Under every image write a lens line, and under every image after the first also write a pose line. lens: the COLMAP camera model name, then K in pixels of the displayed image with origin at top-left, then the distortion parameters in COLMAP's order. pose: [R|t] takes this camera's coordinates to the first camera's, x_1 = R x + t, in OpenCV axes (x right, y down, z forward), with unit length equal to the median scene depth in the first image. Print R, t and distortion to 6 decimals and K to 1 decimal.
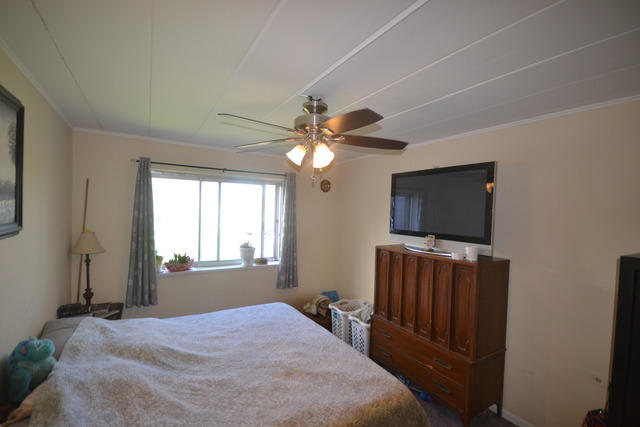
lens RADIAL K [[283.9, 0, 318.5], [0, 283.9, 214.6], [0, 0, 1]] dist [0.001922, -0.007133]
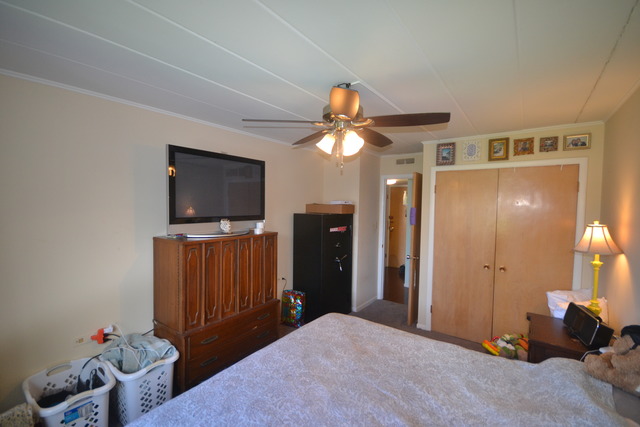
lens RADIAL K [[283.9, 0, 313.8], [0, 283.9, 213.9], [0, 0, 1]] dist [0.001922, -0.007133]
pose [[-0.373022, -0.069683, 0.925202, -0.707949], [-0.007894, 0.997378, 0.071937, -0.023313], [-0.927789, 0.019530, -0.372594, 1.123528]]
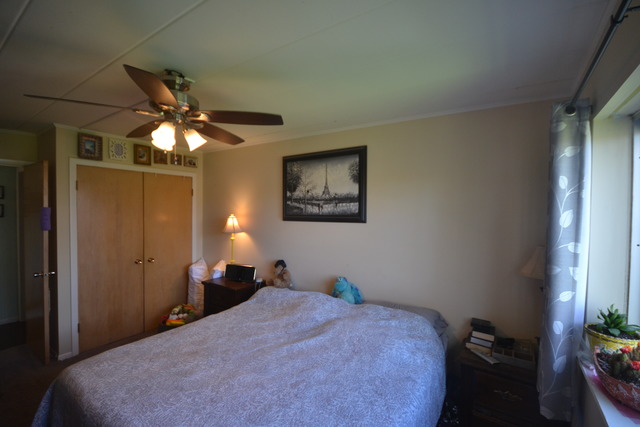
lens RADIAL K [[283.9, 0, 318.0], [0, 283.9, 213.9], [0, 0, 1]] dist [0.001922, -0.007133]
pose [[-0.907271, -0.035087, -0.419080, -0.043585], [-0.048427, 0.998601, 0.021232, -0.004129], [0.417749, 0.039558, -0.907701, 1.540518]]
